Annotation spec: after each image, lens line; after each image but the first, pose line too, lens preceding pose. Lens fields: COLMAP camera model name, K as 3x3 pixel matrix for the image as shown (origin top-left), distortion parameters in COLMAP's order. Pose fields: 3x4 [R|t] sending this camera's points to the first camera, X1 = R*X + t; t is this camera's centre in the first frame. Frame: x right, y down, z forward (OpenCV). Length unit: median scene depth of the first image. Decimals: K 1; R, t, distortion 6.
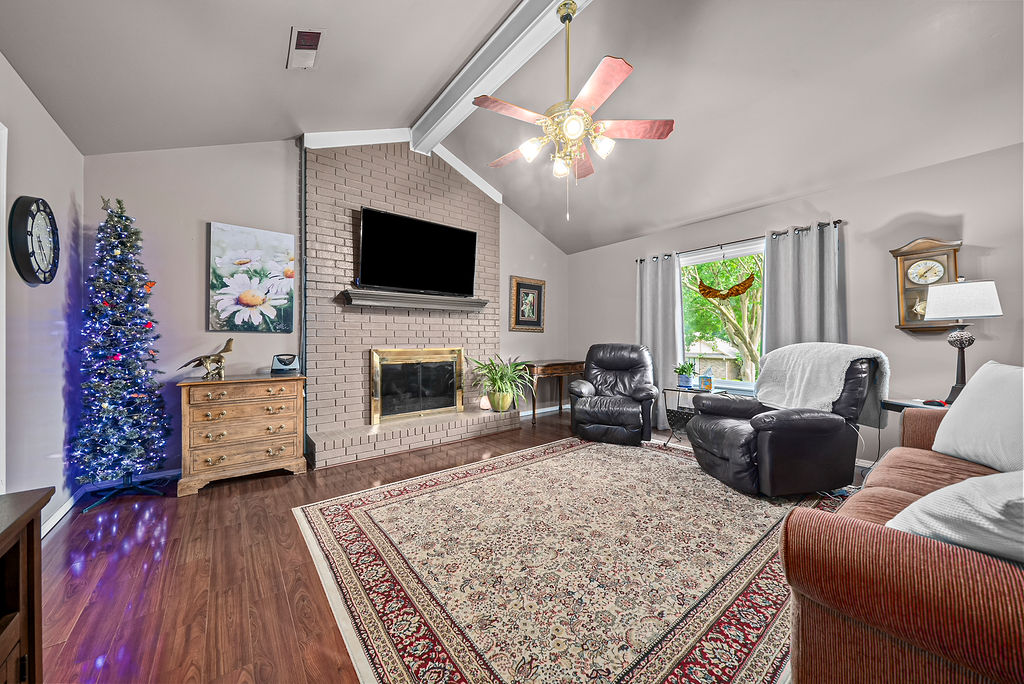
lens RADIAL K [[355.8, 0, 507.3], [0, 355.8, 339.5], [0, 0, 1]] dist [-0.002717, -0.000081]
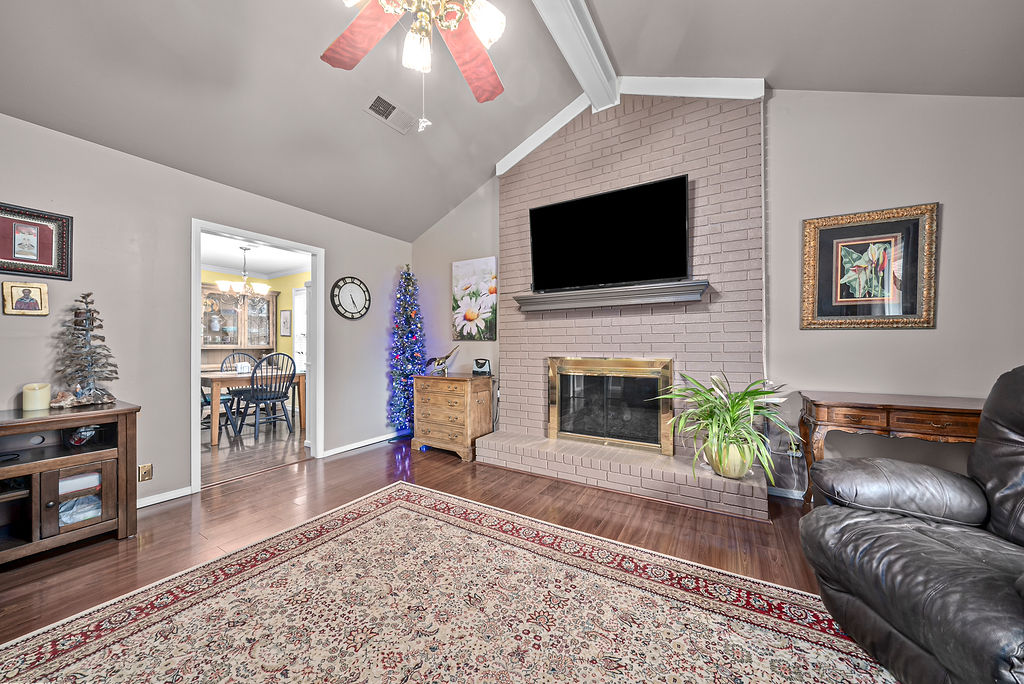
lens RADIAL K [[353.4, 0, 509.8], [0, 353.4, 344.6], [0, 0, 1]] dist [-0.007988, -0.000125]
pose [[0.354194, -0.003111, -0.935167, 0.547563], [0.002514, 0.999994, -0.002374, -0.003276], [0.935168, -0.001510, 0.354200, 0.710316]]
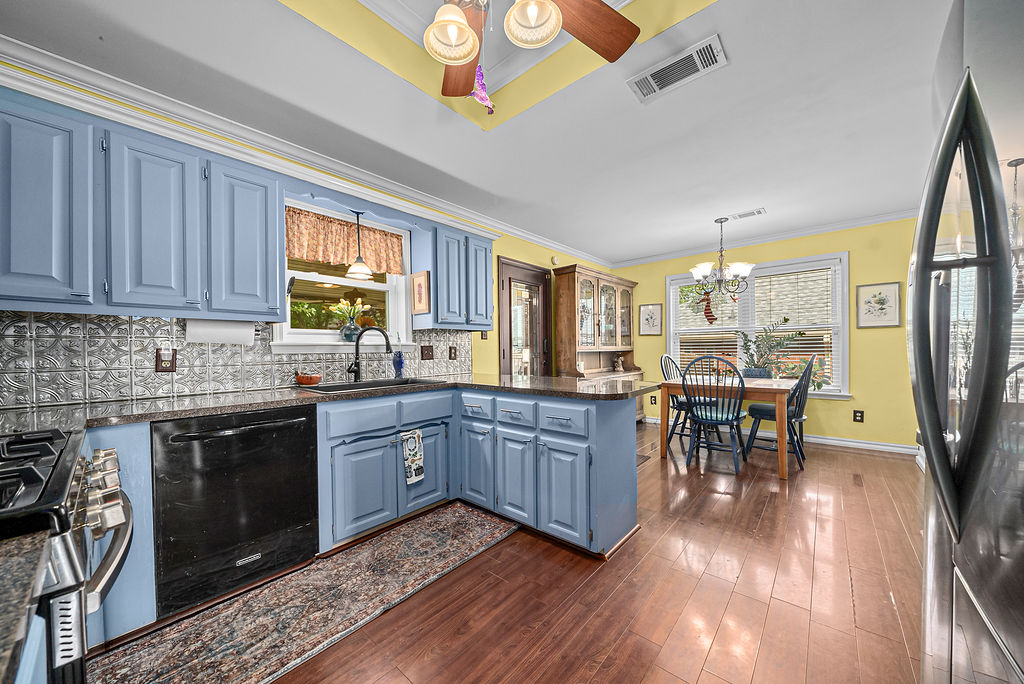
lens RADIAL K [[357.7, 0, 509.5], [0, 357.7, 351.8], [0, 0, 1]] dist [-0.008236, 0.000017]
pose [[0.180610, 0.003841, -0.983547, -0.243242], [0.014591, 0.999872, 0.006584, -0.002452], [0.983447, -0.015540, 0.180531, -0.781772]]
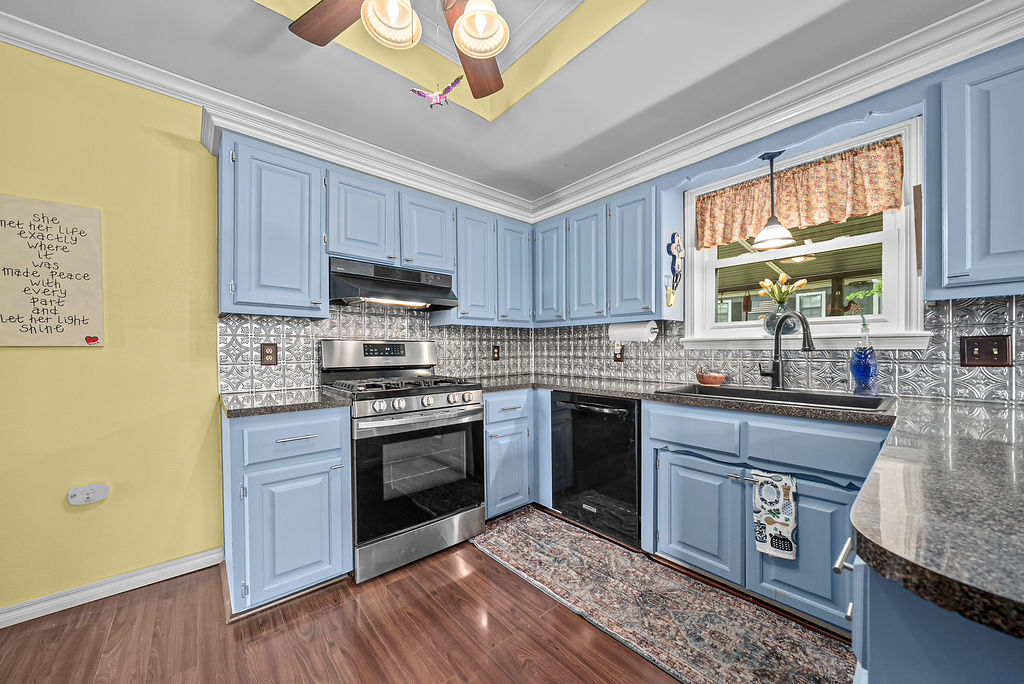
lens RADIAL K [[362.9, 0, 504.5], [0, 362.9, 354.3], [0, 0, 1]] dist [-0.002005, -0.000082]
pose [[-0.999072, 0.006886, -0.042520, -0.645804], [0.006401, 0.999913, 0.011526, -0.002343], [0.042596, 0.011244, -0.999029, -0.376270]]
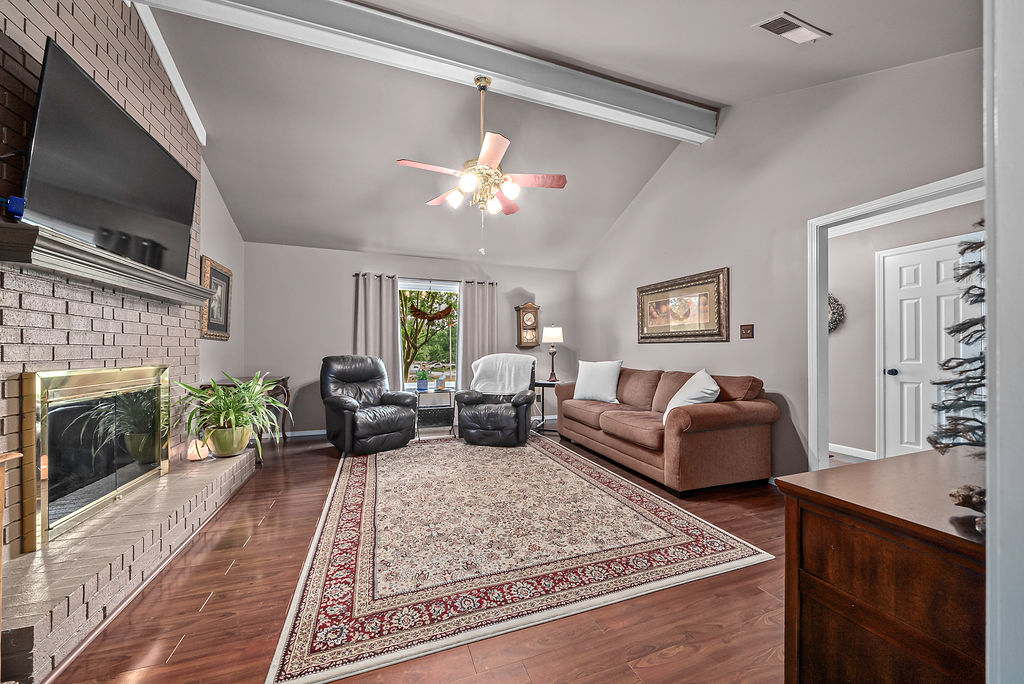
lens RADIAL K [[362.9, 0, 504.5], [0, 362.9, 354.3], [0, 0, 1]] dist [-0.002005, -0.000082]
pose [[0.319250, -0.006230, 0.947650, -0.744199], [-0.002980, 0.999967, 0.007577, -0.000421], [-0.947666, -0.005243, 0.319221, 0.406815]]
